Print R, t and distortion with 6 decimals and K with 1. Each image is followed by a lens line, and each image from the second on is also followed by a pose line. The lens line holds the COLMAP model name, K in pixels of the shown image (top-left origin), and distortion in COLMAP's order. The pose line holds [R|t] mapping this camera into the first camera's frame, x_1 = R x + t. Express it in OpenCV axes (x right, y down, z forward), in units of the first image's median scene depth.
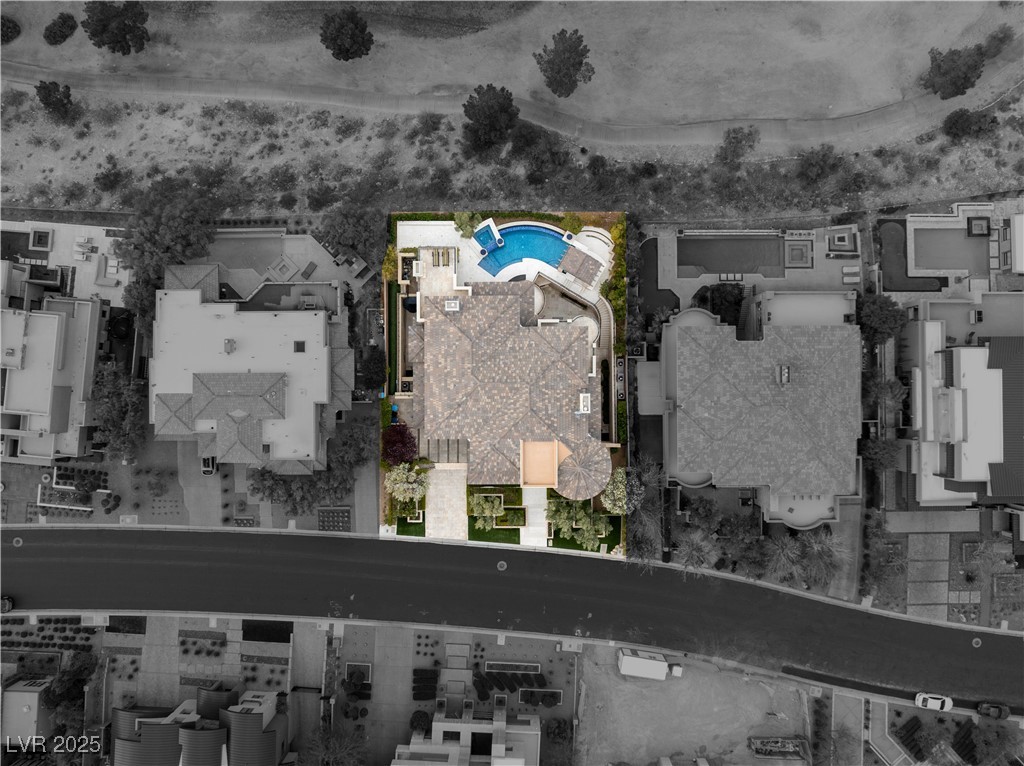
lens RADIAL K [[724.7, 0, 512.0], [0, 724.7, 383.0], [0, 0, 1]] dist [-0.040204, 0.000470]
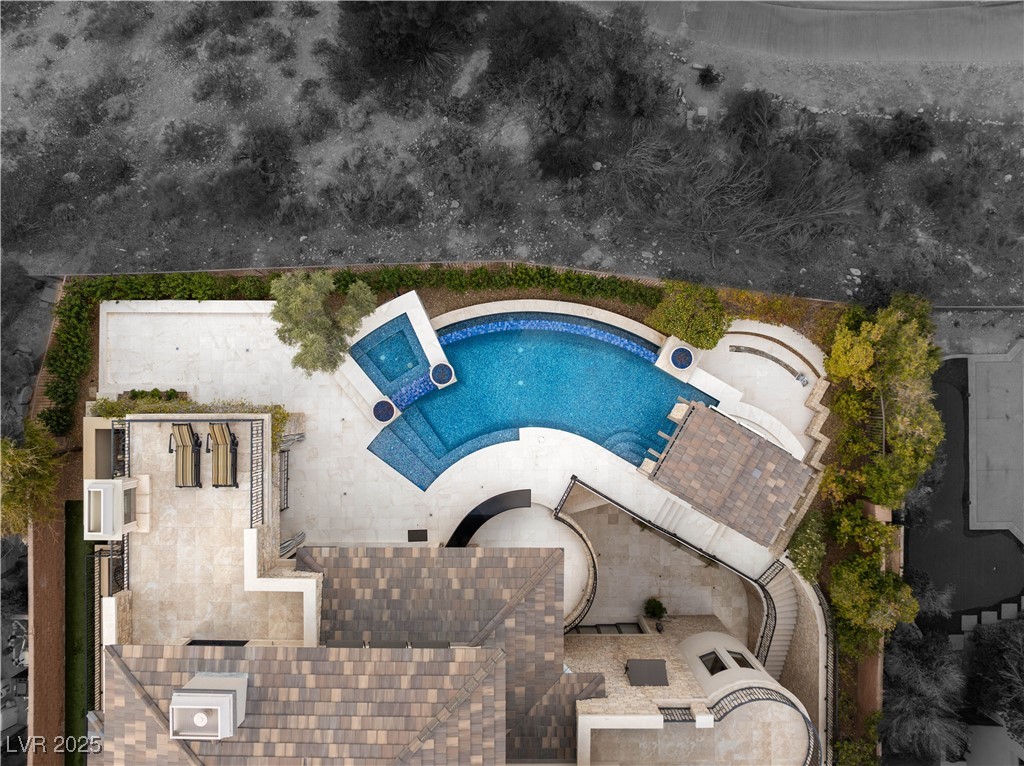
lens RADIAL K [[724.7, 0, 512.0], [0, 724.7, 383.0], [0, 0, 1]] dist [-0.040204, 0.000470]
pose [[0.999990, 0.004180, -0.001728, 0.011626], [-0.004191, 0.999972, -0.006273, -0.184125], [0.001702, 0.006280, 0.999979, 0.688021]]
